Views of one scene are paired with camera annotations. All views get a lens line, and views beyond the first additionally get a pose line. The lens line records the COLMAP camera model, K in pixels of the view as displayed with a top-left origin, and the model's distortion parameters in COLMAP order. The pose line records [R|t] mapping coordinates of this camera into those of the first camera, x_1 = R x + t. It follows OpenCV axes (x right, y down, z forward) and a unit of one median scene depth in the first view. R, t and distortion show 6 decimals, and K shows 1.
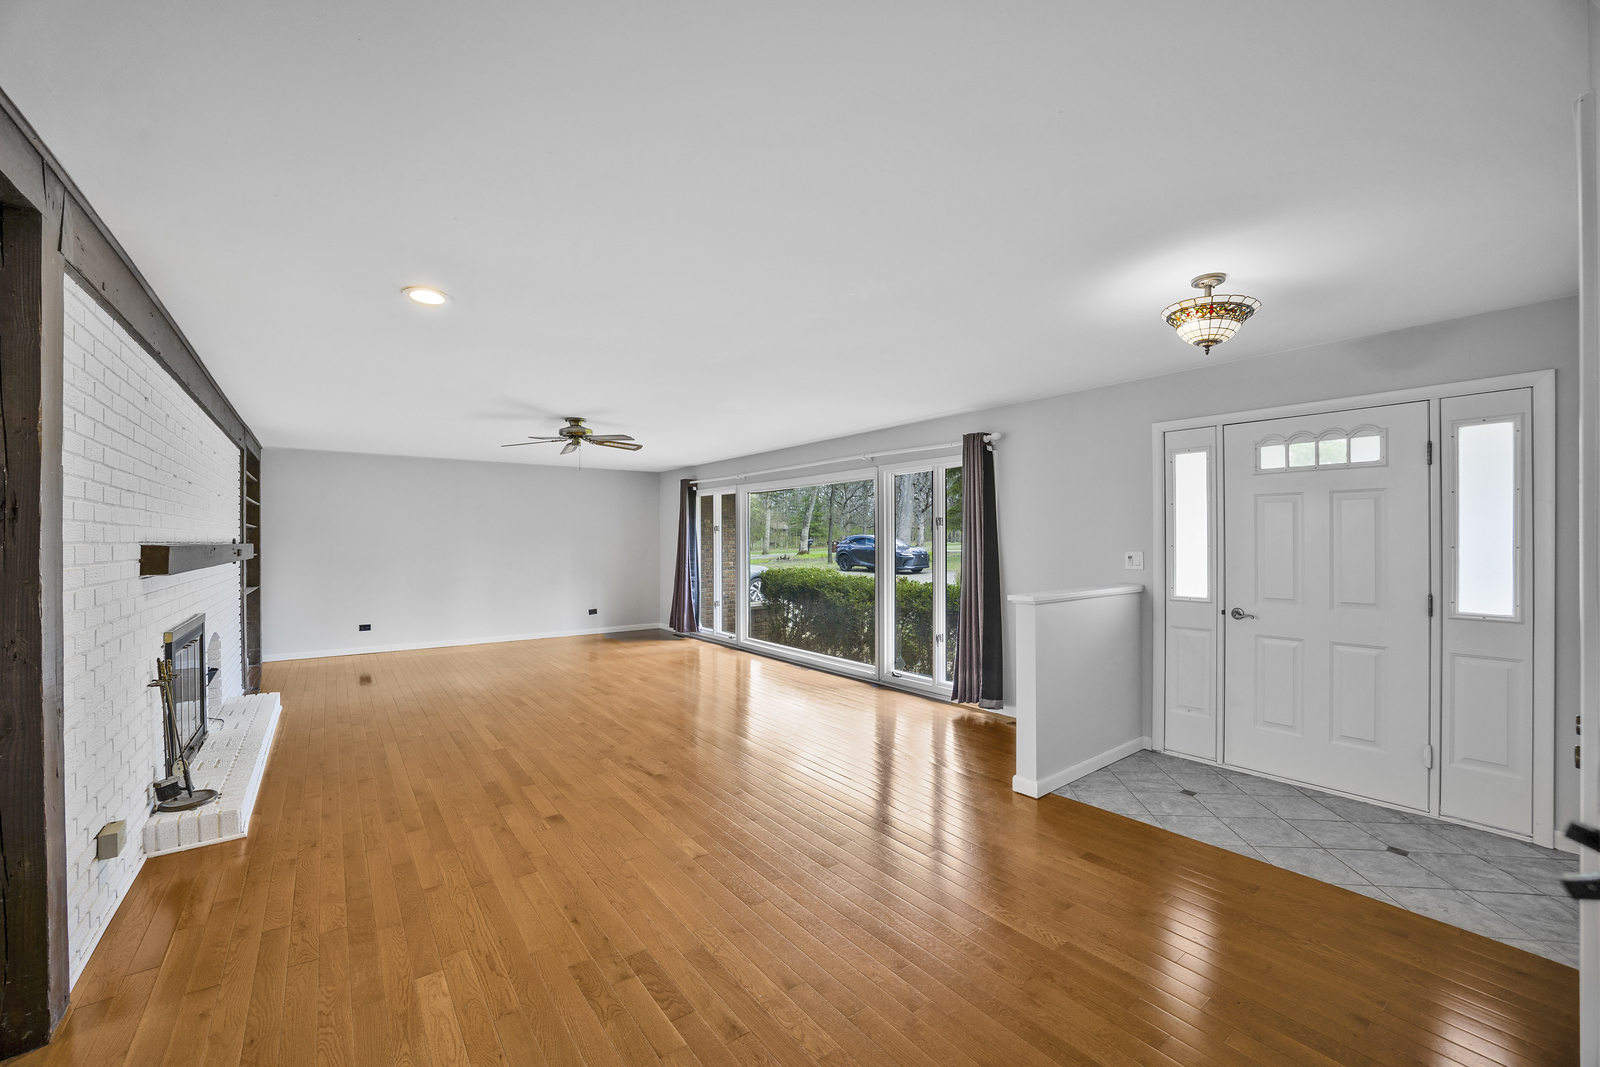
lens RADIAL K [[635.1, 0, 800.7], [0, 635.1, 524.3], [0, 0, 1]] dist [-0.055507, 0.016570]
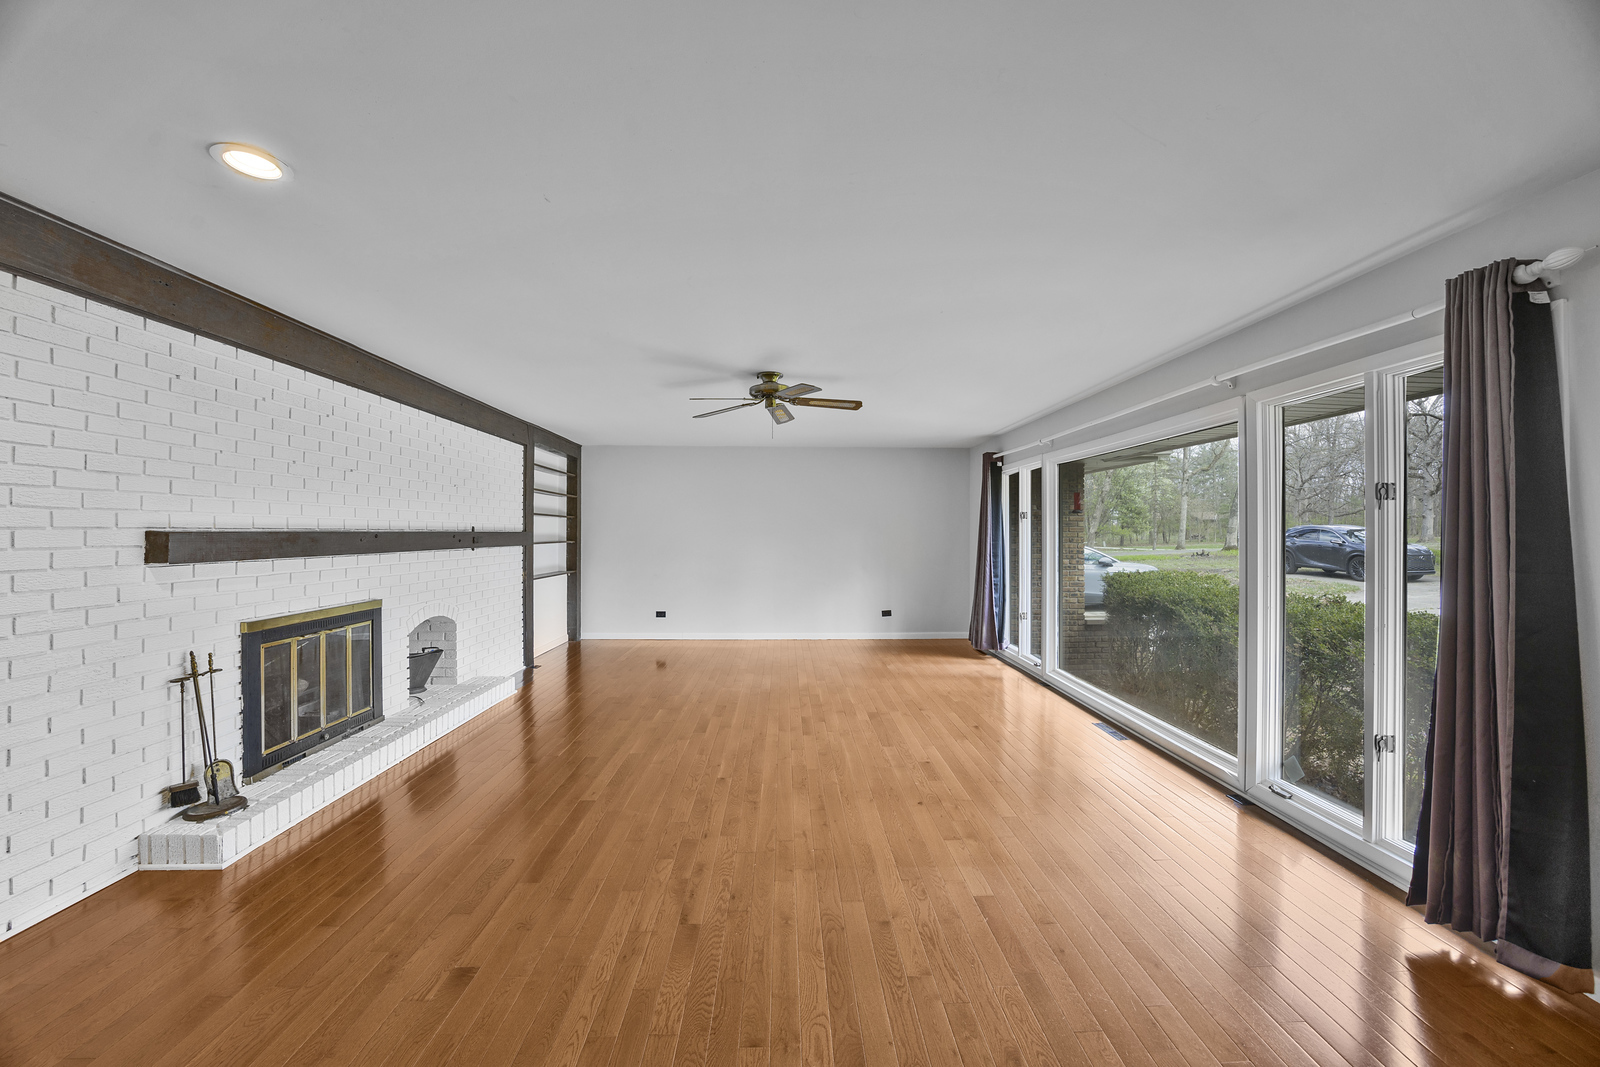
lens RADIAL K [[635.1, 0, 800.7], [0, 635.1, 524.3], [0, 0, 1]] dist [-0.055507, 0.016570]
pose [[0.817526, -0.000370, -0.575891, 0.120731], [0.008194, 0.999906, 0.010989, 0.010097], [0.575833, -0.013703, 0.817453, 0.367115]]
